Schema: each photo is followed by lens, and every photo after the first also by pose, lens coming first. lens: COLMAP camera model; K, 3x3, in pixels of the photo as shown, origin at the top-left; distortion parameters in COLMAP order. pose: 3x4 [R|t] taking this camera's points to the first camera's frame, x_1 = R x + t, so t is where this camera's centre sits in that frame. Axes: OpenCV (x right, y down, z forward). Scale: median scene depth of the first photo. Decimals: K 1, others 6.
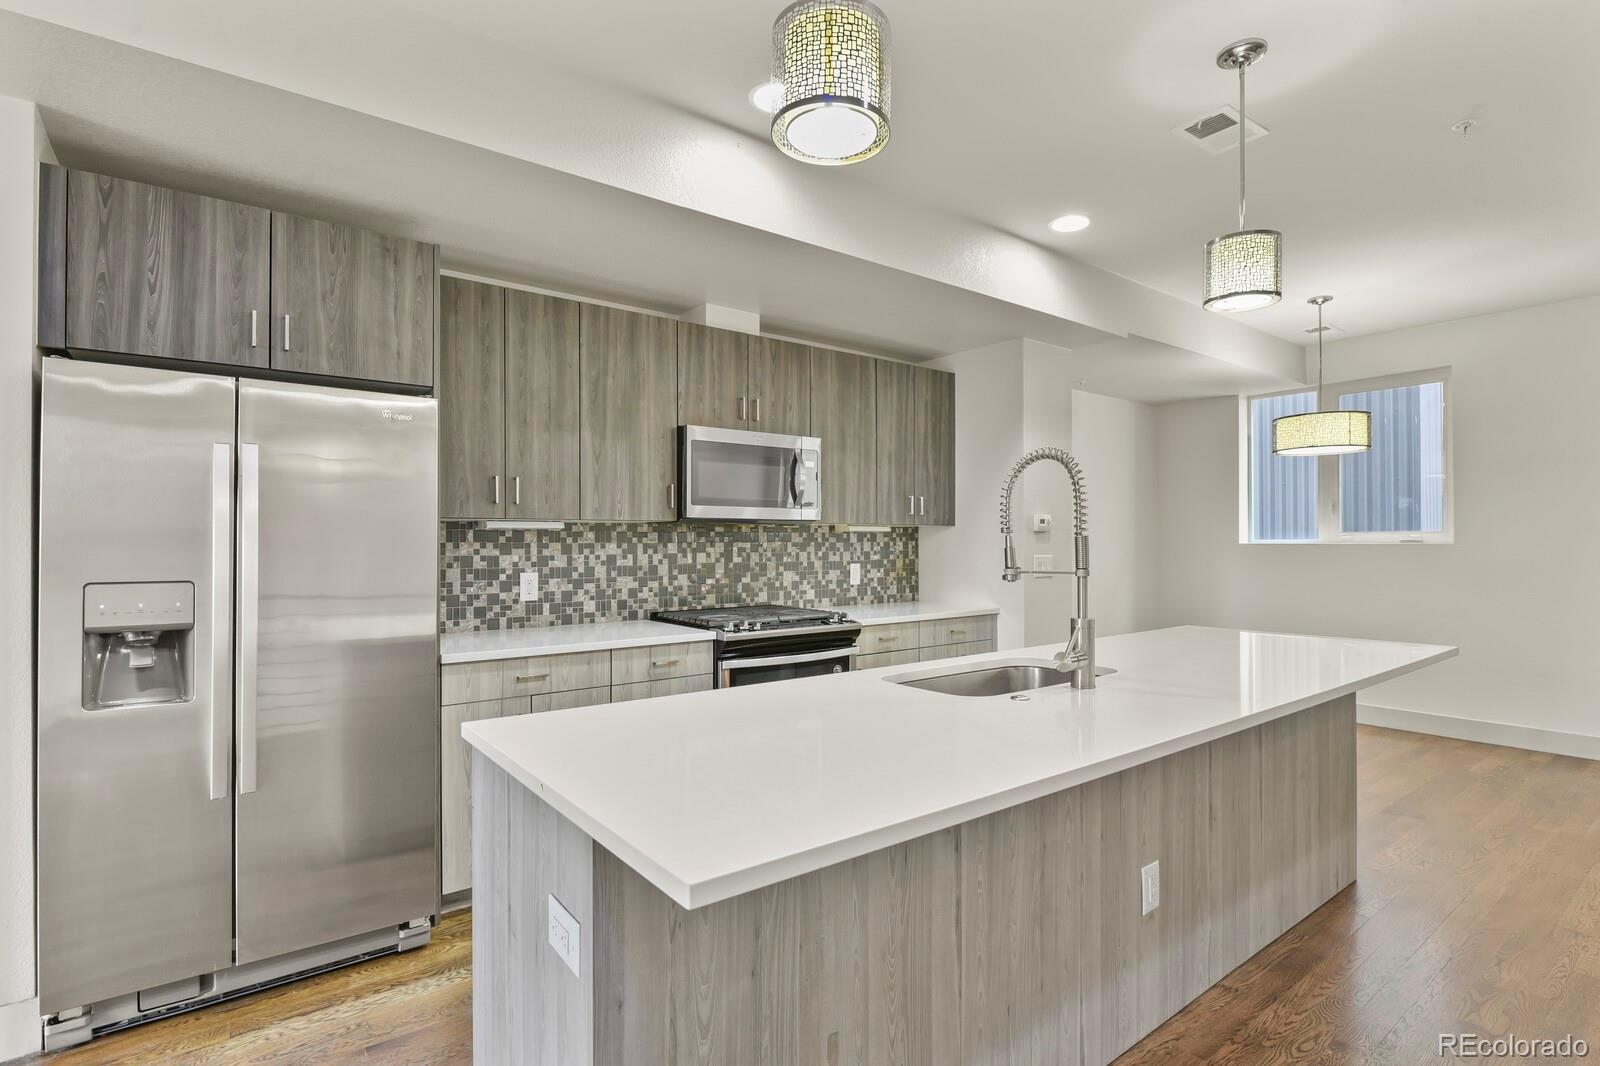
lens RADIAL K [[775.0, 0, 803.2], [0, 775.0, 537.5], [0, 0, 1]] dist [-0.007704, -0.004371]
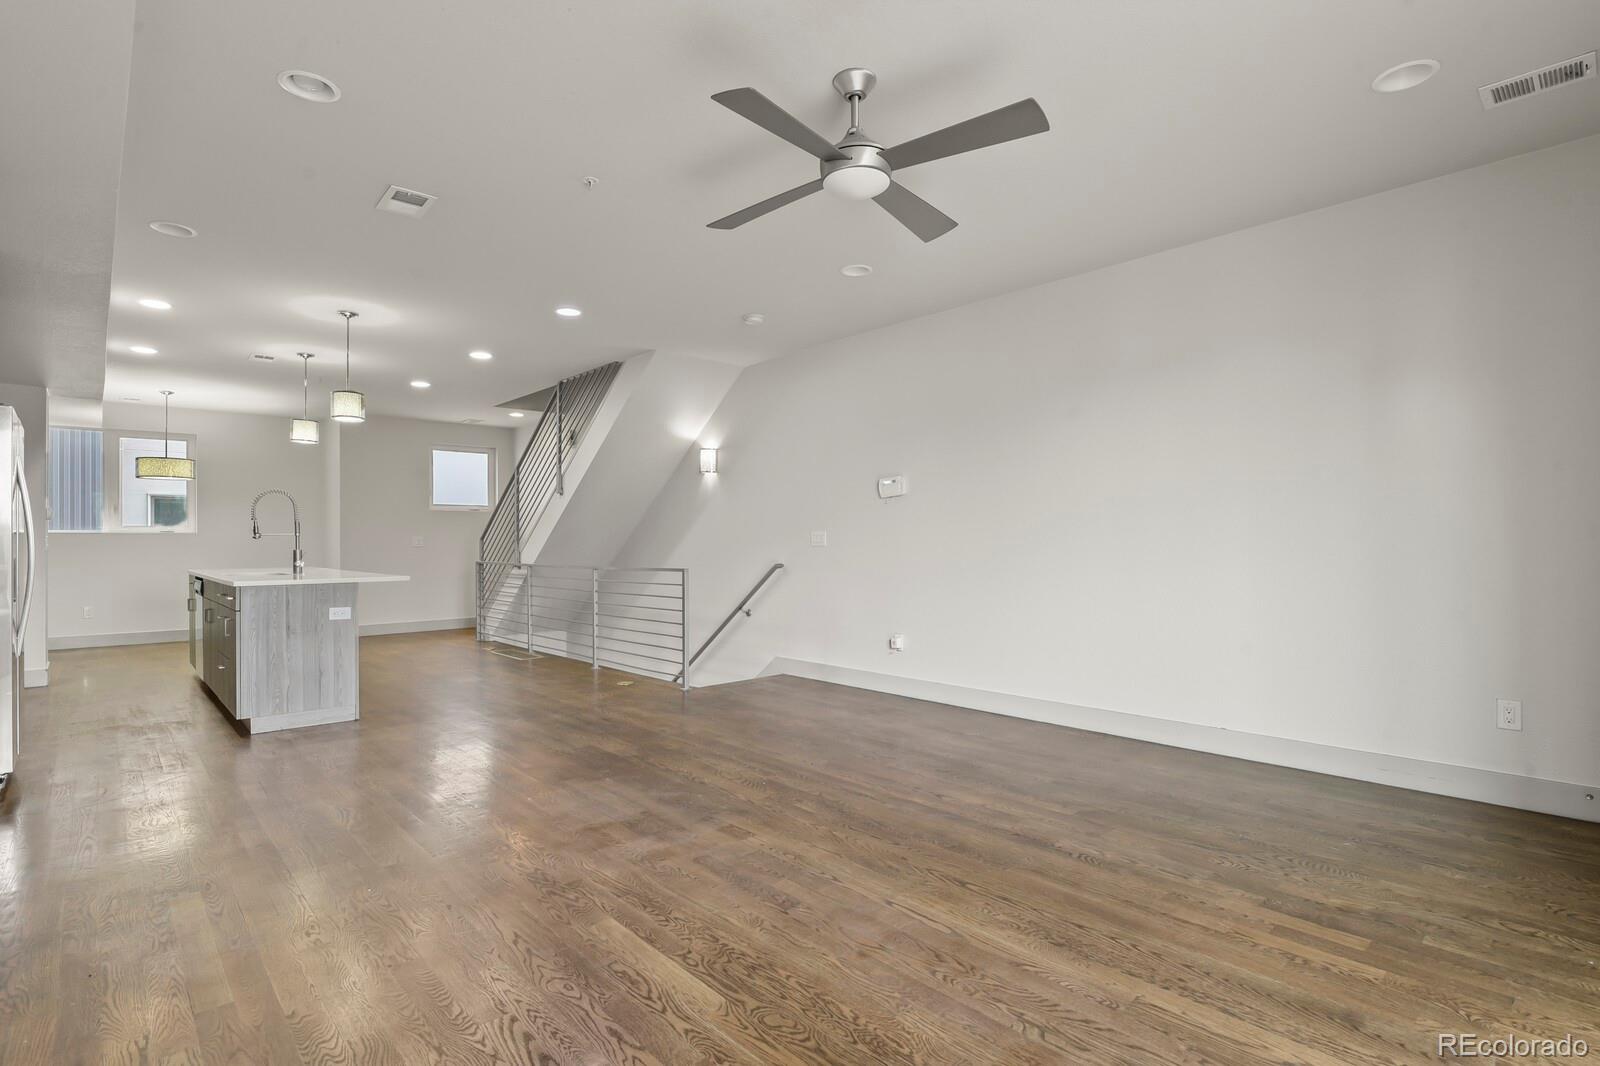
lens RADIAL K [[775.0, 0, 804.3], [0, 775.0, 544.8], [0, 0, 1]] dist [-0.007704, -0.004371]
pose [[-0.091231, -0.001730, 0.995828, -1.528775], [-0.000299, 0.999998, 0.001710, 0.045630], [-0.995830, -0.000141, -0.091231, -0.361618]]
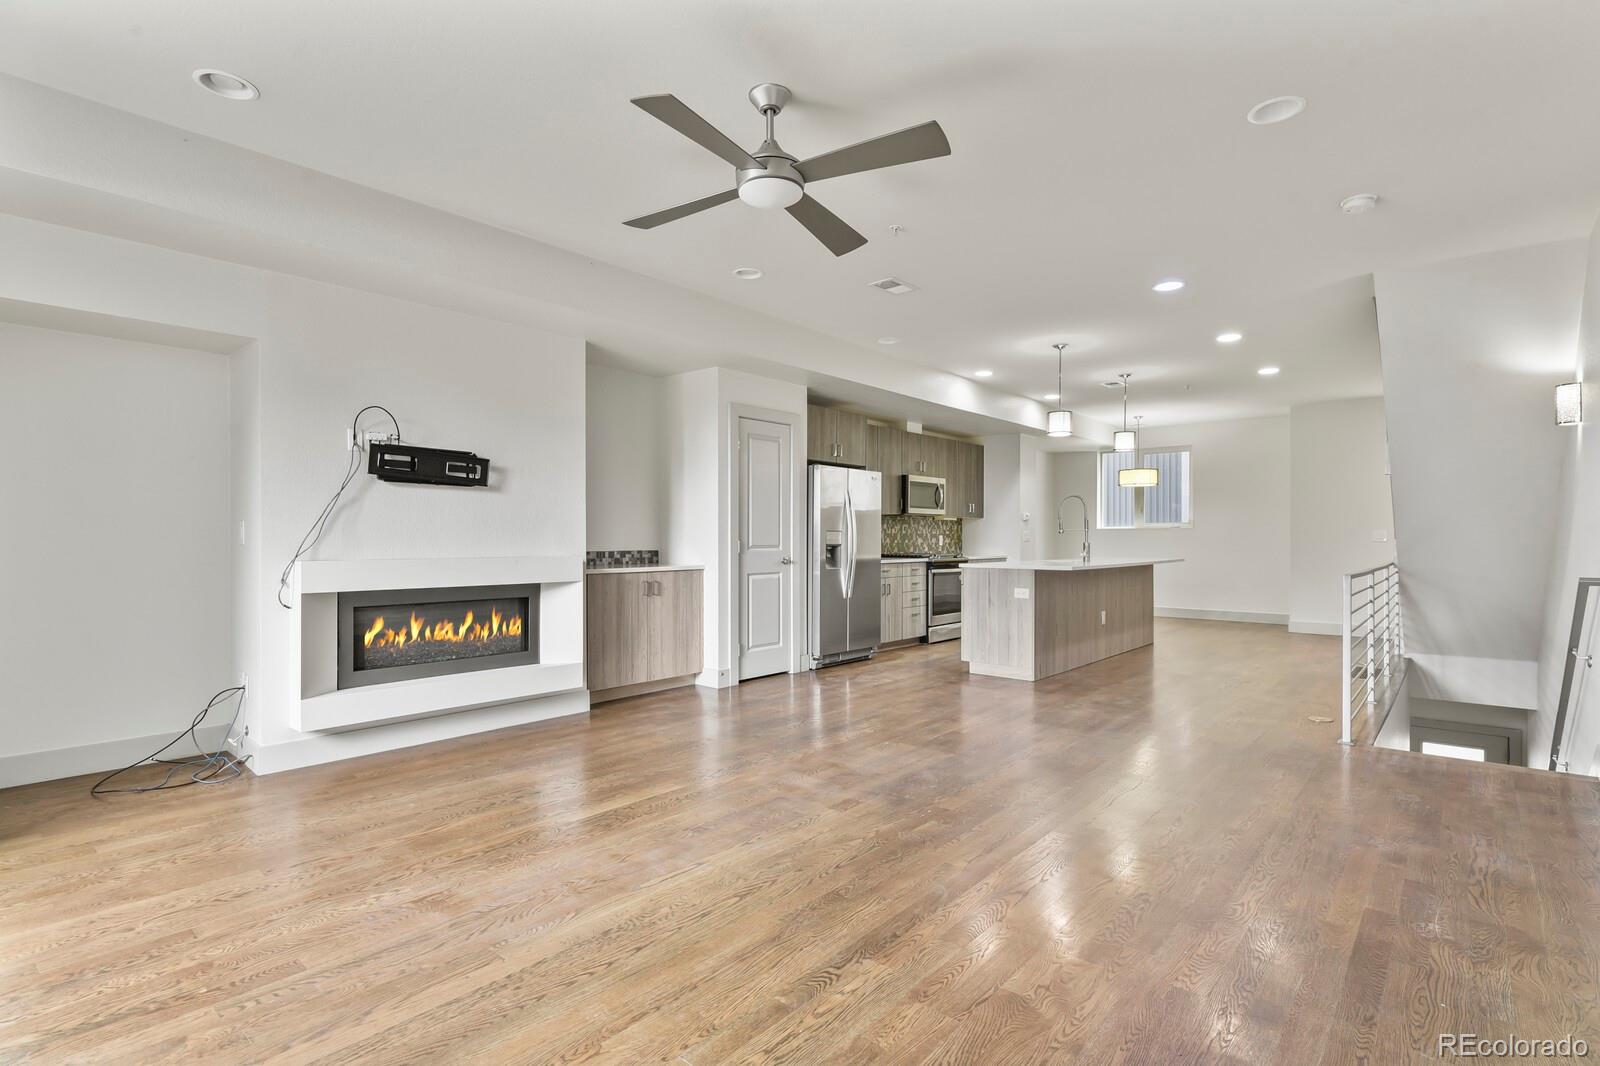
lens RADIAL K [[775.0, 0, 803.1], [0, 775.0, 539.1], [0, 0, 1]] dist [-0.007704, -0.004371]
pose [[0.978675, 0.002429, 0.205400, -0.923539], [-0.003832, 0.999972, 0.006432, 0.039970], [-0.205378, -0.007082, 0.978657, -1.243300]]
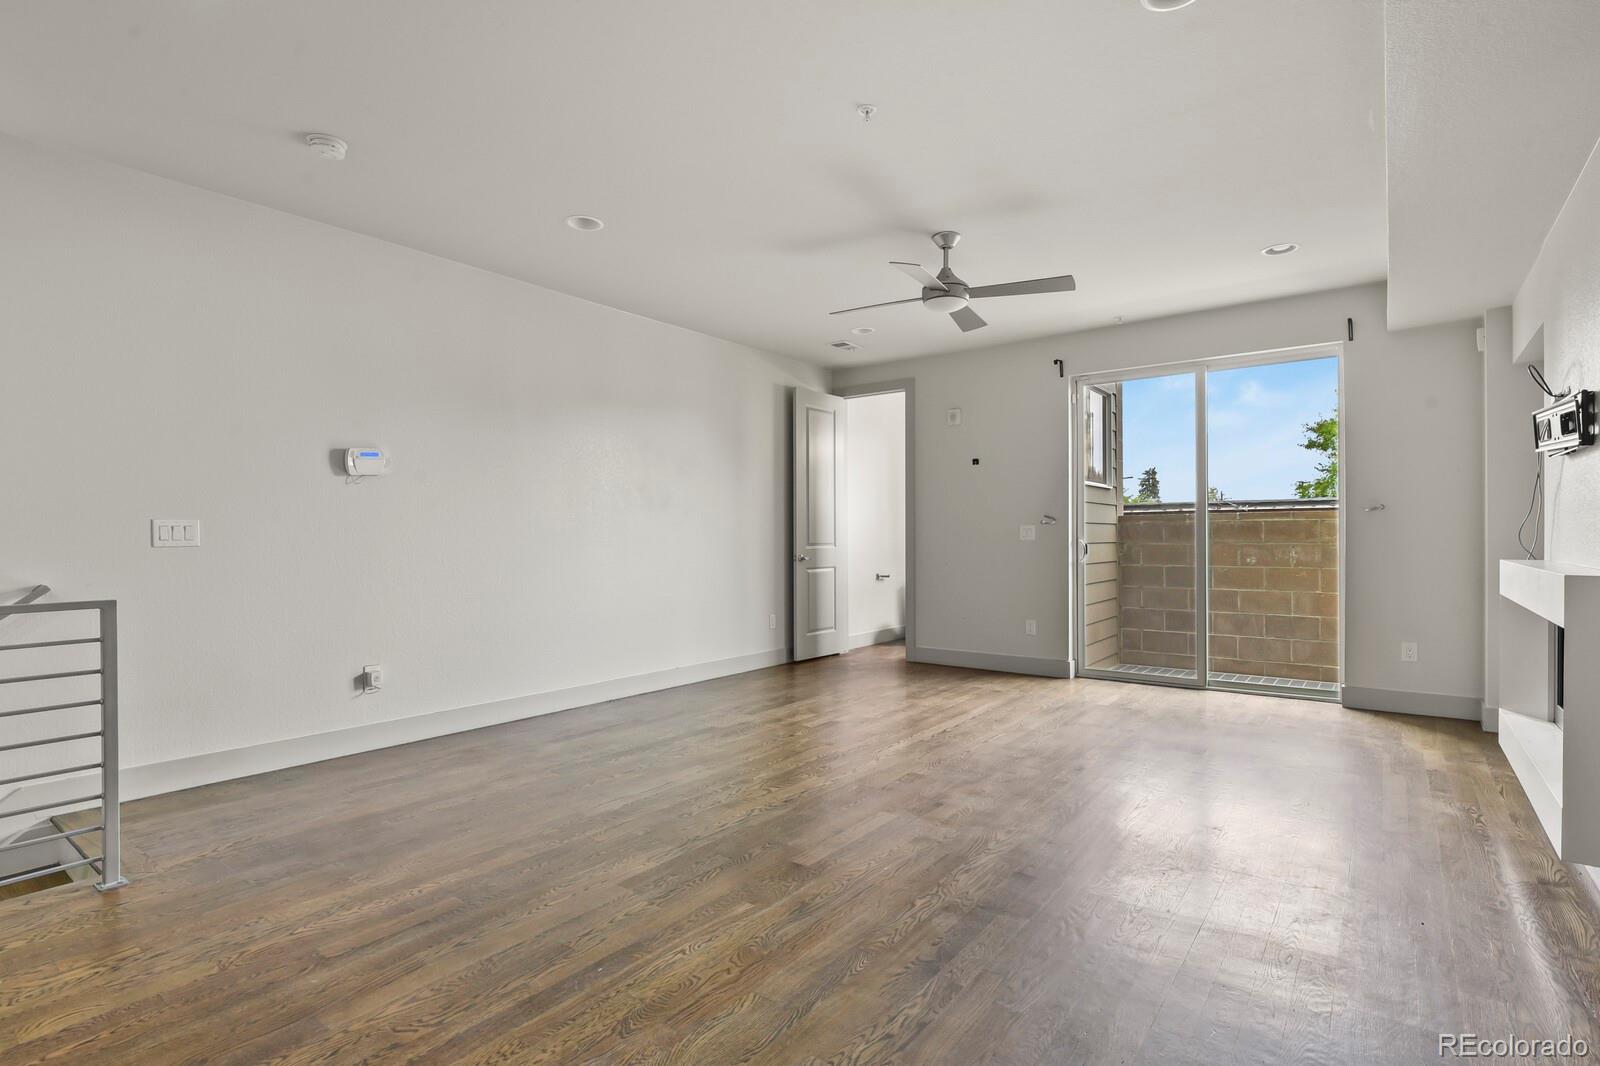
lens RADIAL K [[775.0, 0, 802.2], [0, 775.0, 537.3], [0, 0, 1]] dist [-0.007704, -0.004371]
pose [[-0.965131, 0.005375, -0.261710, -0.290784], [0.007152, 0.999957, -0.005838, 0.051308], [0.261668, -0.007506, -0.965129, 0.569911]]
